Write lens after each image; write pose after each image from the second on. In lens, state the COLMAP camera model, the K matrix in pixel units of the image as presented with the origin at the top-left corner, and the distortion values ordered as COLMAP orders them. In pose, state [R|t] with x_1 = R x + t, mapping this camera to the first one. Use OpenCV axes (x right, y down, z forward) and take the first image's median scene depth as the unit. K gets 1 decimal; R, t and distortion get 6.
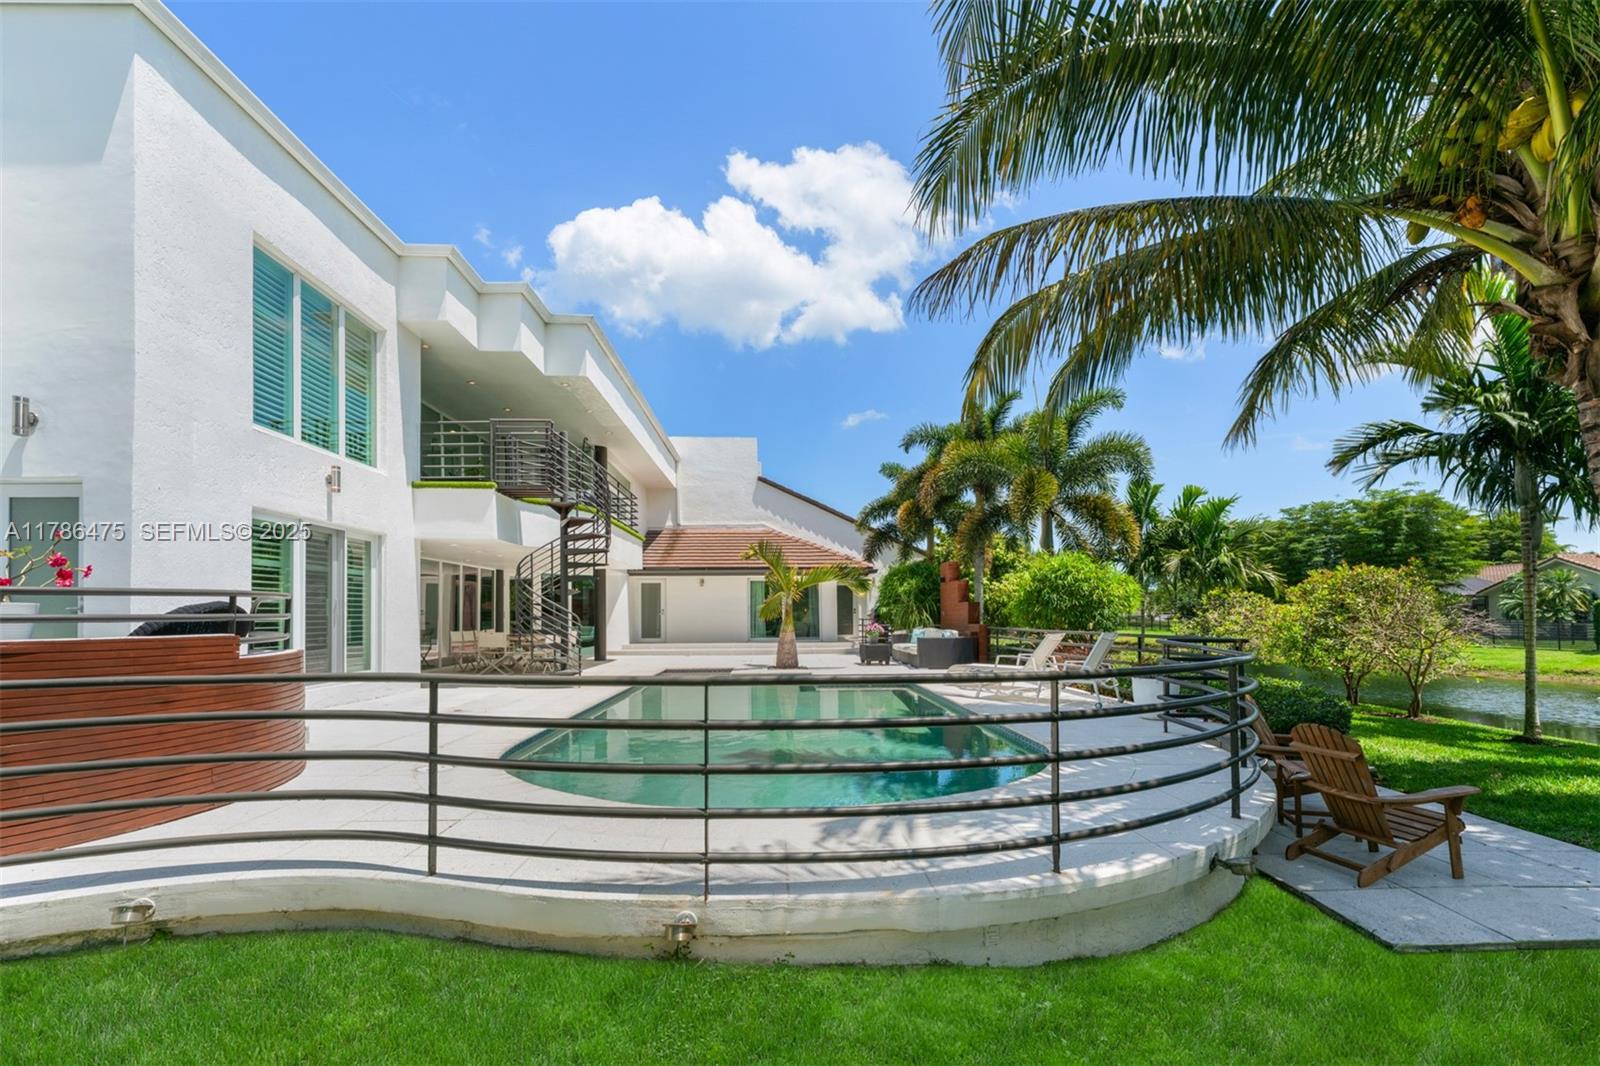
lens RADIAL K [[688.3, 0, 809.5], [0, 688.3, 608.3], [0, 0, 1]] dist [0.014378, 0.000178]
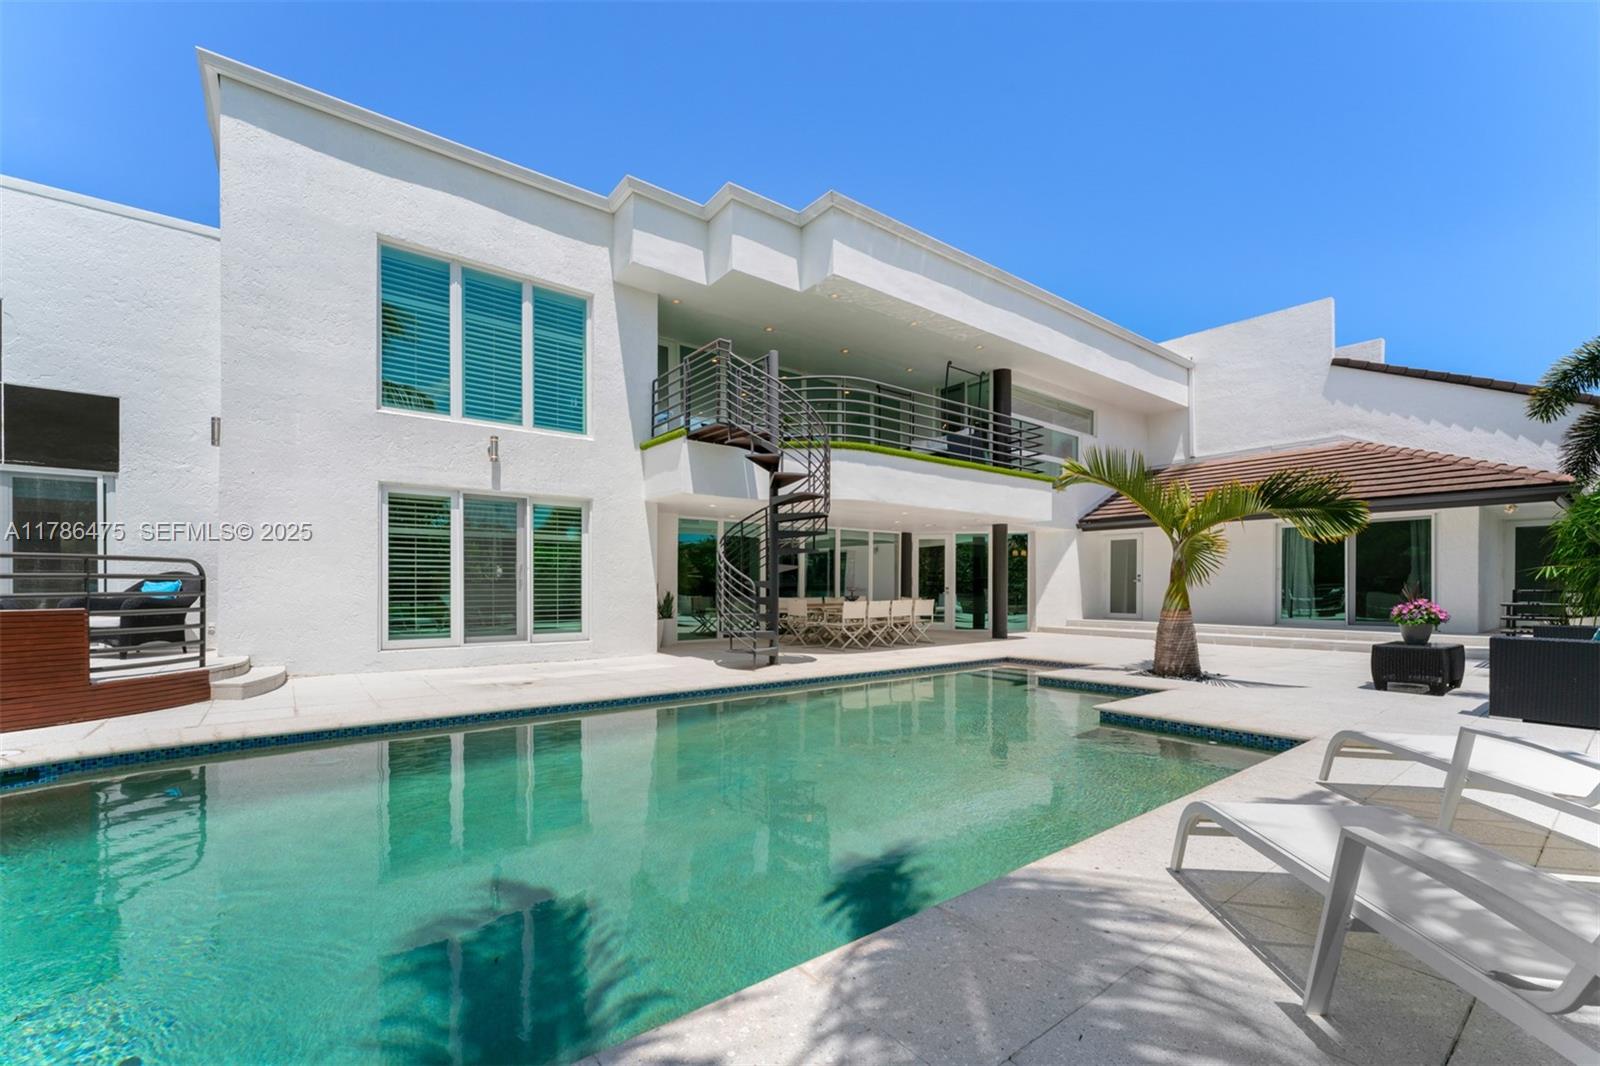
lens RADIAL K [[688.3, 0, 809.5], [0, 688.3, 608.3], [0, 0, 1]] dist [0.014378, 0.000178]
pose [[0.607768, 0.015960, -0.793955, 0.242809], [0.013460, 0.999447, 0.030394, 0.016294], [0.794001, -0.029159, 0.607217, 0.402472]]
